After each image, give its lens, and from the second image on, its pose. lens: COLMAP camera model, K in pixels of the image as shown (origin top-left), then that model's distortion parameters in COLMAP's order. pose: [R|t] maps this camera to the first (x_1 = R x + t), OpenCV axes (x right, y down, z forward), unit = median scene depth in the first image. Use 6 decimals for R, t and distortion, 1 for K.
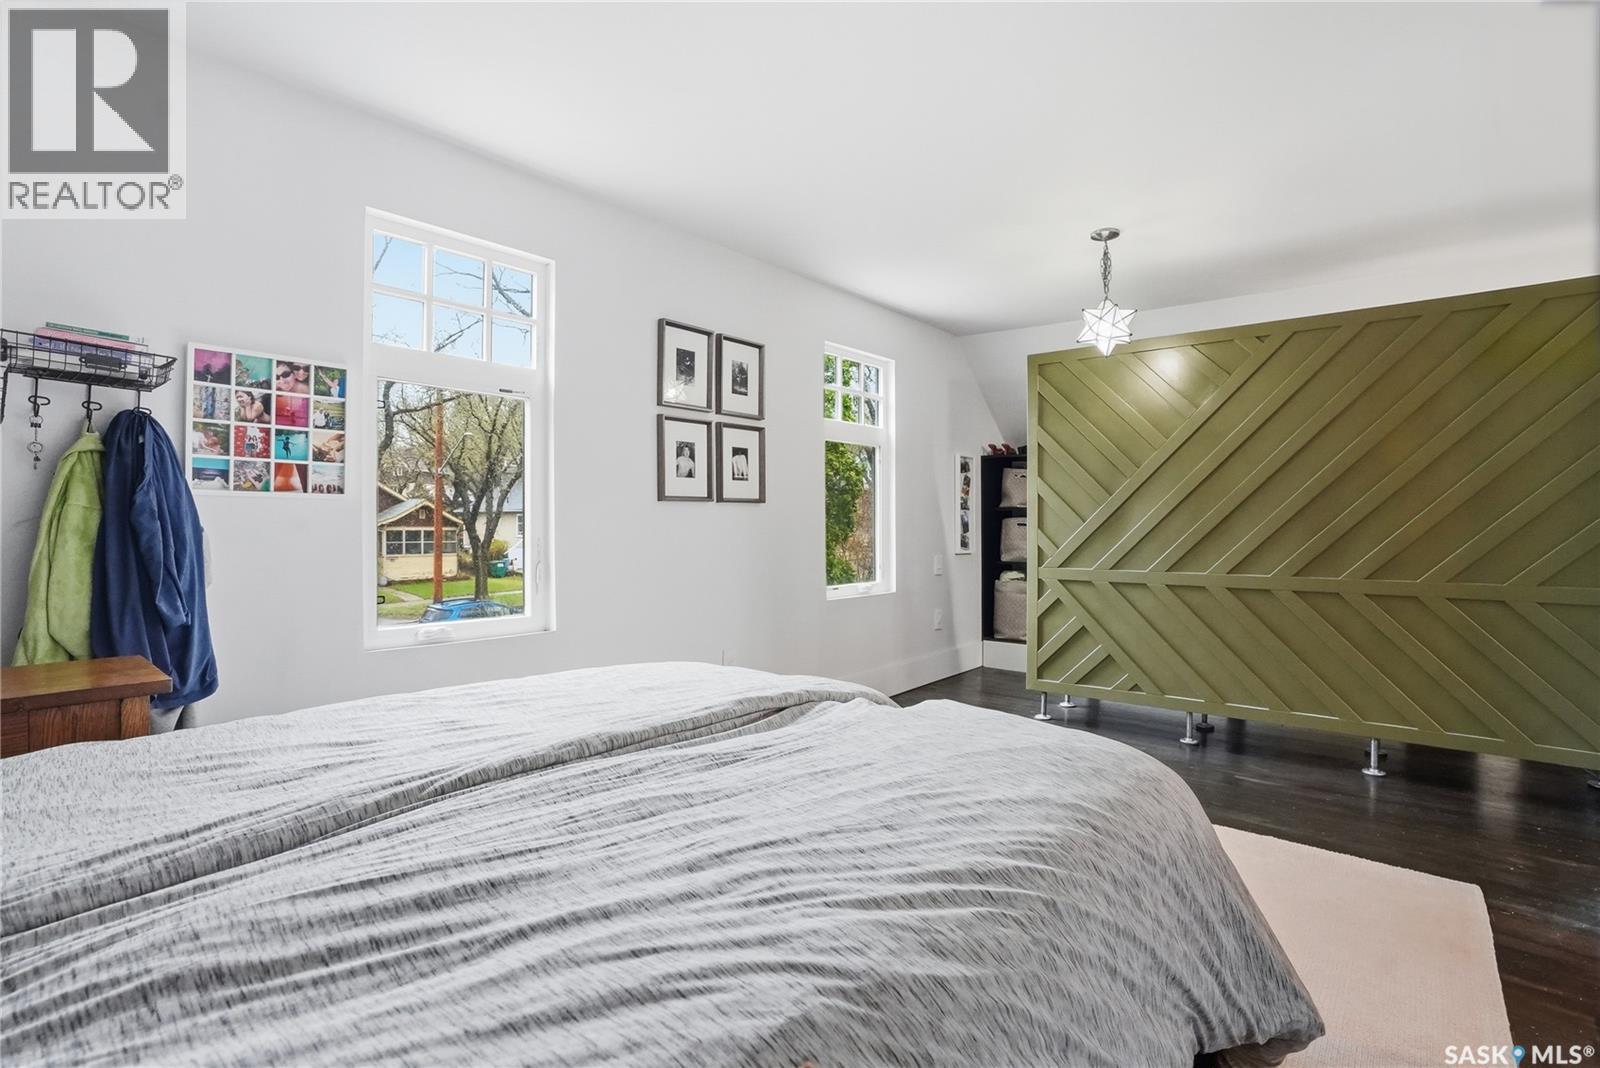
lens RADIAL K [[747.2, 0, 800.0], [0, 747.2, 534.0], [0, 0, 1]] dist [-0.034965, 0.000477]
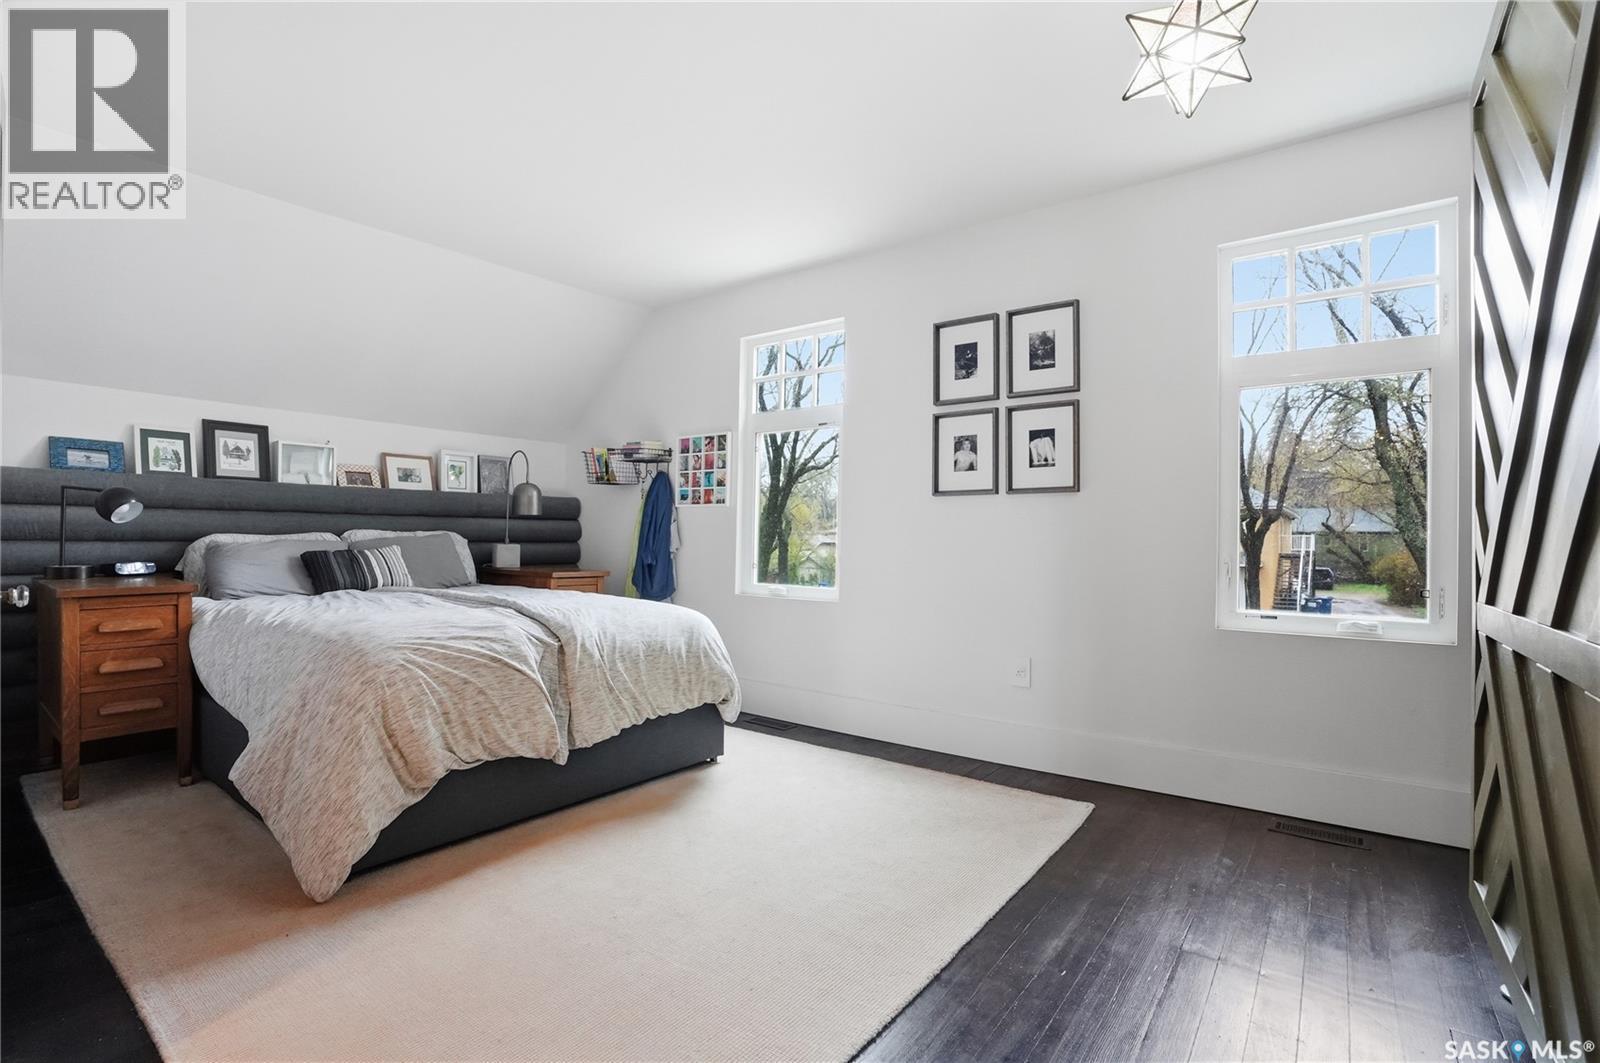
lens RADIAL K [[747.2, 0, 800.0], [0, 747.2, 531.5], [0, 0, 1]] dist [-0.034965, 0.000477]
pose [[0.088561, 0.008969, -0.996030, 0.816242], [-0.006323, 0.999944, 0.008442, -0.001916], [0.996051, 0.005550, 0.088613, 0.685300]]
